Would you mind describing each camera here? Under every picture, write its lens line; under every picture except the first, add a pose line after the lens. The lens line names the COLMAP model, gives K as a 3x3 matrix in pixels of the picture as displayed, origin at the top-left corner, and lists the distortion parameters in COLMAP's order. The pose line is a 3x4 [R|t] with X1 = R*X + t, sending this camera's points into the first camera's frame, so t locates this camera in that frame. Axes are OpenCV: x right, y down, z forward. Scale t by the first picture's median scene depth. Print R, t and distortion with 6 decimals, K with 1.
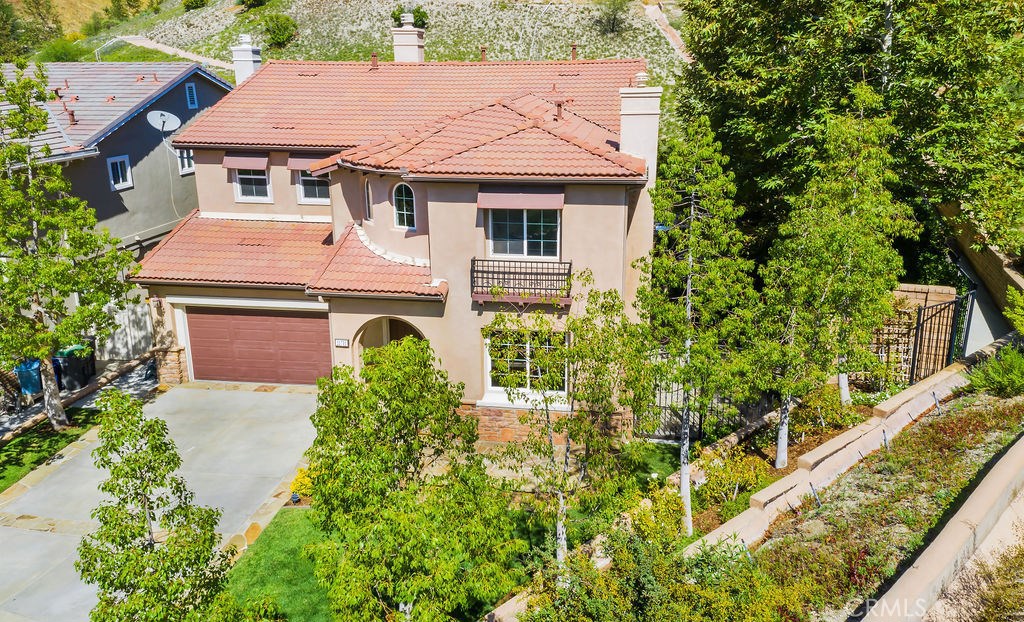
lens RADIAL K [[810.6, 0, 493.9], [0, 810.6, 265.3], [0, 0, 1]] dist [0.238279, -0.263548]
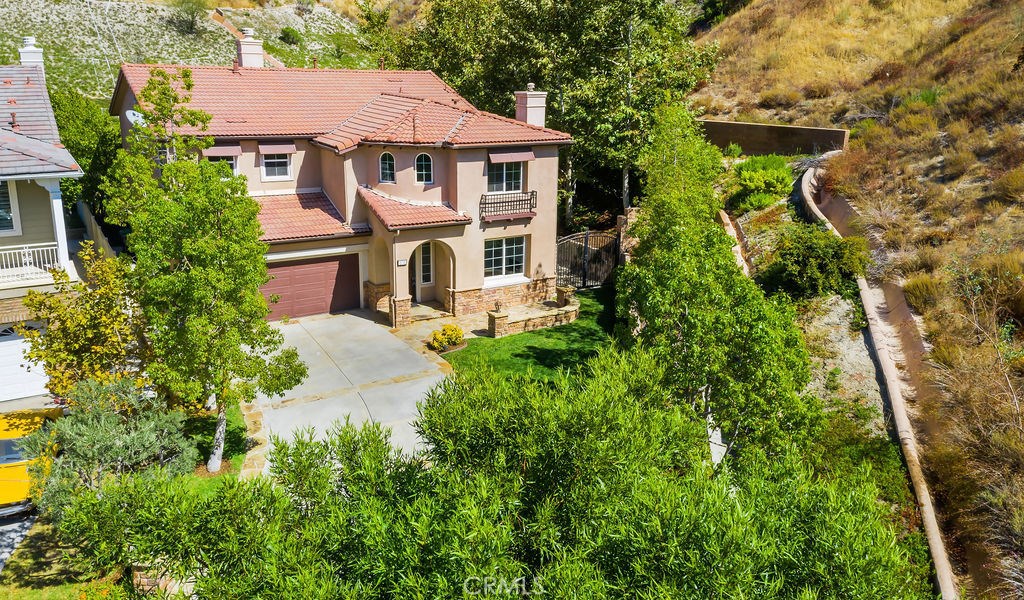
lens RADIAL K [[826.8, 0, 515.8], [0, 826.8, 256.1], [0, 0, 1]] dist [0.220012, -0.326215]
pose [[0.742597, -0.133895, 0.656217, -0.936576], [0.141797, 0.989032, 0.041340, 0.045480], [-0.654555, 0.062351, 0.753439, -0.247579]]
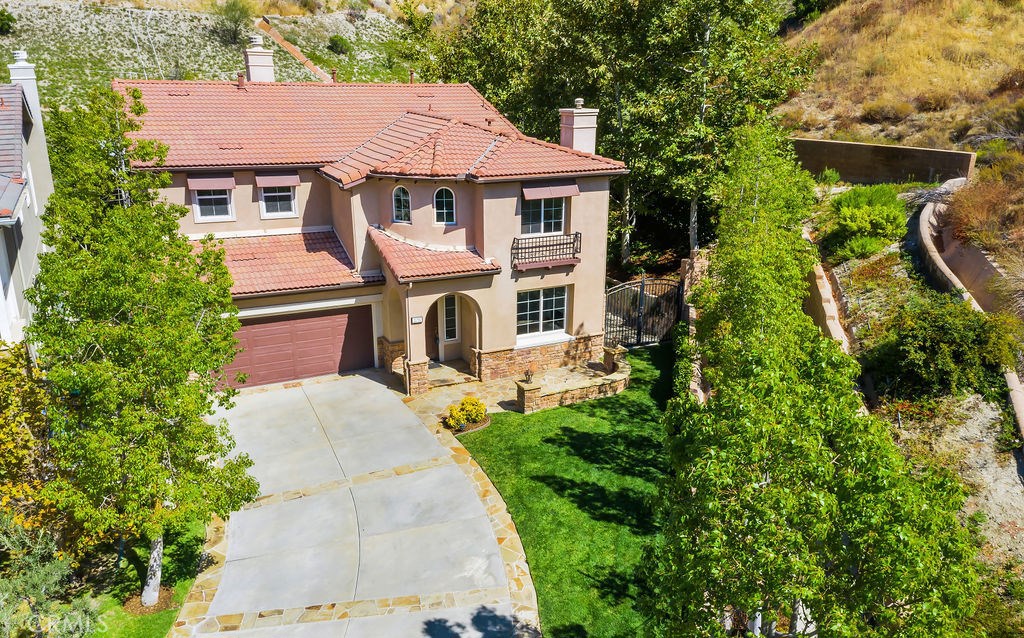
lens RADIAL K [[809.2, 0, 509.7], [0, 809.2, 330.1], [0, 0, 1]] dist [0.219032, -0.327325]
pose [[0.802921, -0.170209, 0.571267, -0.718359], [0.133286, 0.985365, 0.106255, -0.003246], [-0.580993, -0.009172, 0.813857, -0.082756]]
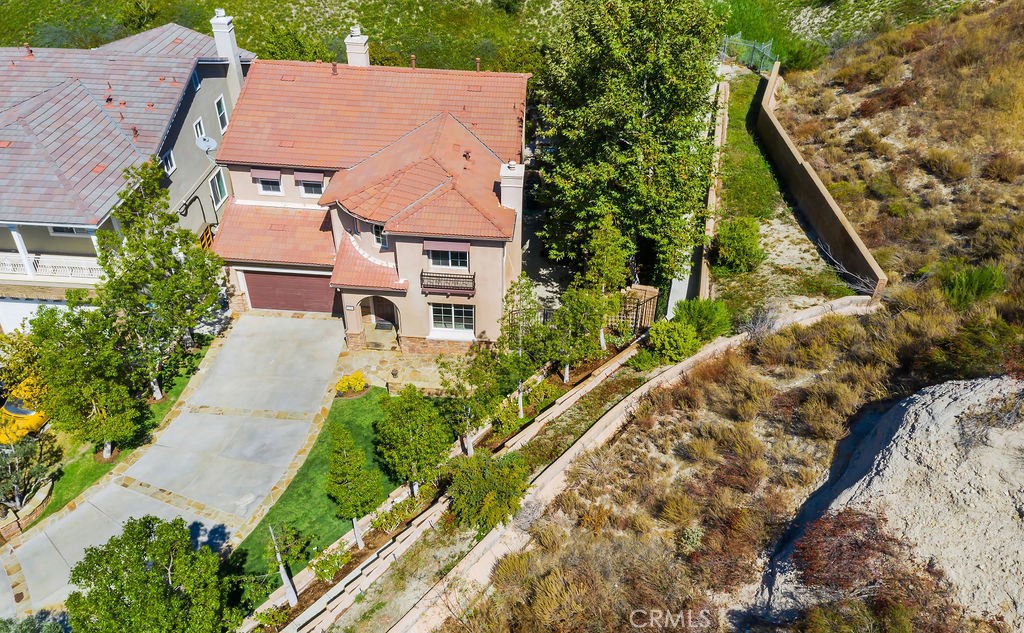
lens RADIAL K [[854.7, 0, 512.0], [0, 854.7, 316.5], [0, 0, 1]] dist [0.239246, -0.442558]
pose [[0.993989, -0.041389, 0.101351, -0.020619], [0.000999, 0.929170, 0.369652, -0.547911], [-0.109472, -0.367329, 0.923626, -0.748682]]
